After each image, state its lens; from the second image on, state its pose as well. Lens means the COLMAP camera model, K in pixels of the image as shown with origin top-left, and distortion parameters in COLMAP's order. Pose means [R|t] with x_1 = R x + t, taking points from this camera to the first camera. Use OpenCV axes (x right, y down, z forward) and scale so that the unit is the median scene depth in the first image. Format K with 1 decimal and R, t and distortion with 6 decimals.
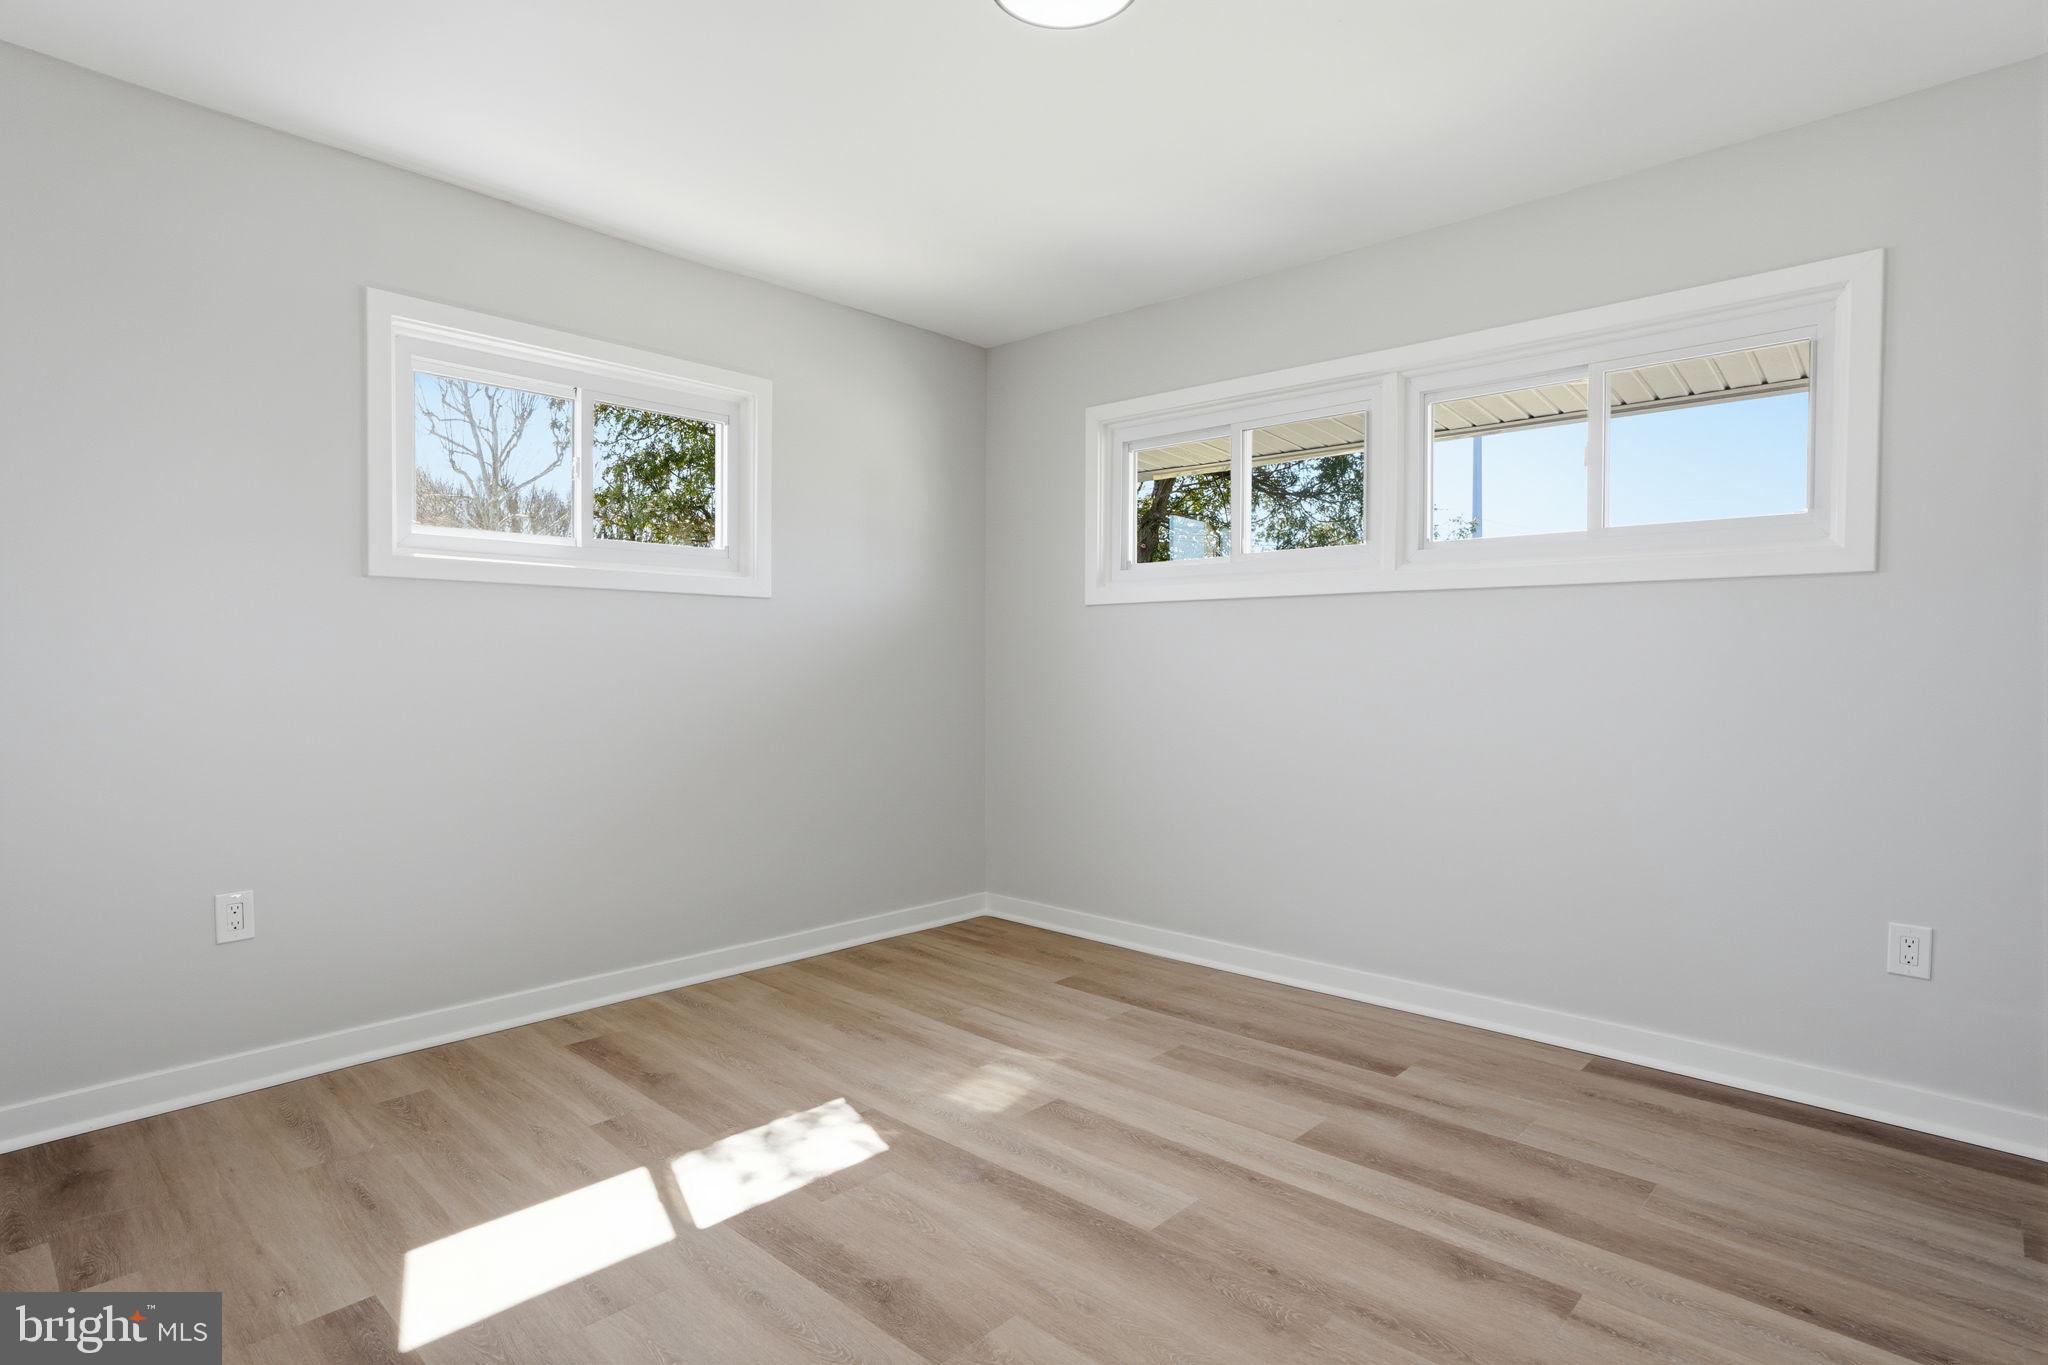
lens RADIAL K [[1064.8, 0, 1023.8], [0, 1064.8, 680.2], [0, 0, 1]] dist [-0.029680, 0.021830]
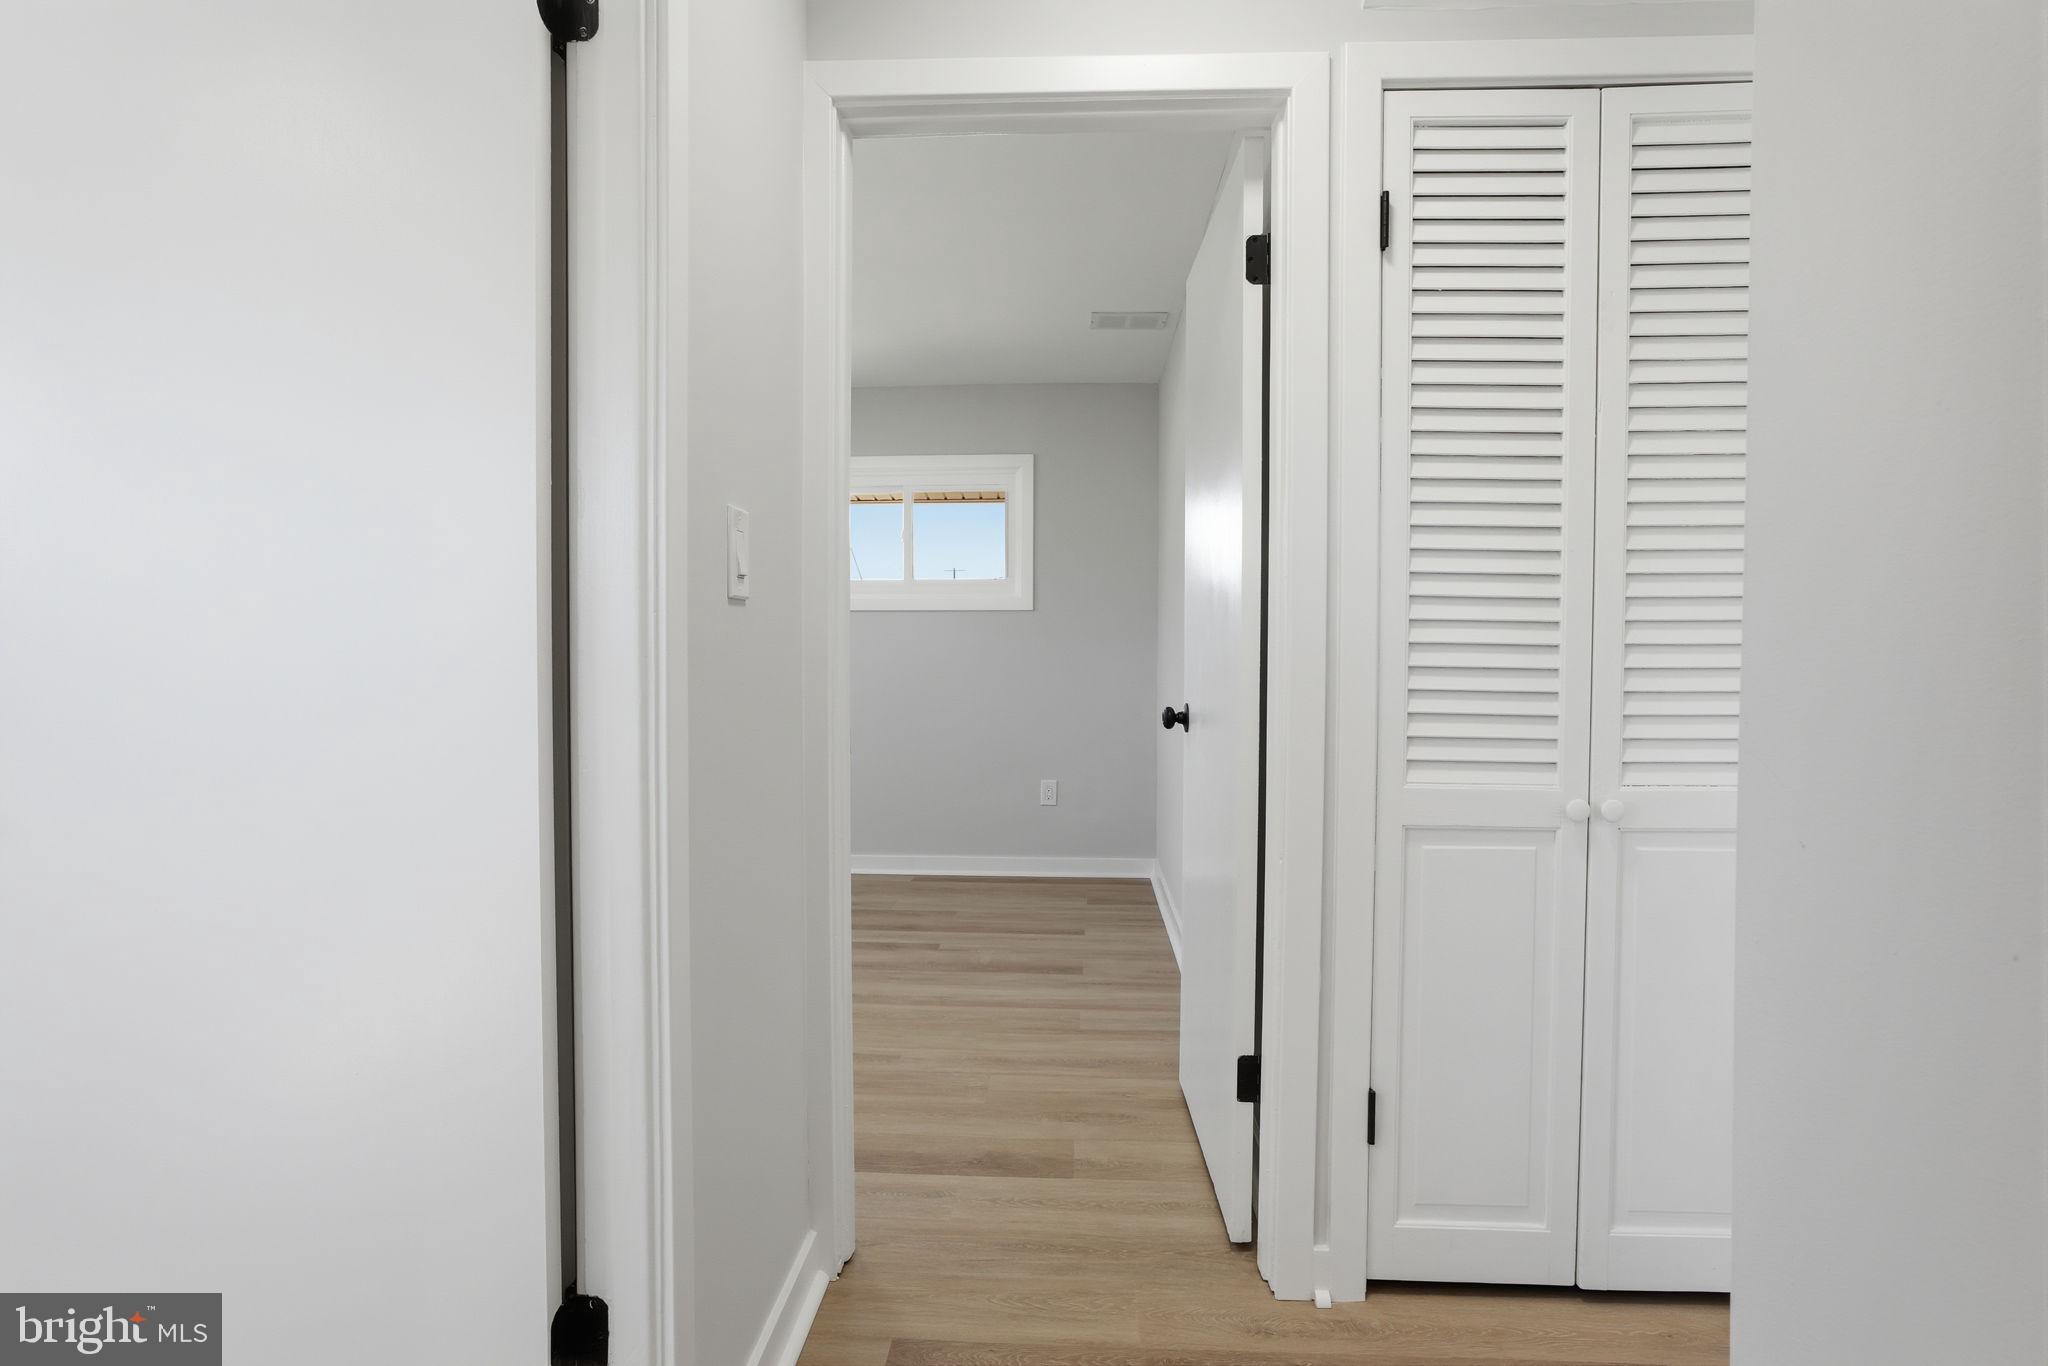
lens RADIAL K [[1147.8, 0, 1025.9], [0, 1147.8, 685.1], [0, 0, 1]] dist [-0.000122, -0.000027]
pose [[0.767422, -0.017813, 0.640894, -0.653774], [0.015357, 0.999838, 0.009401, 0.020495], [-0.640958, 0.002628, 0.767572, -0.723284]]
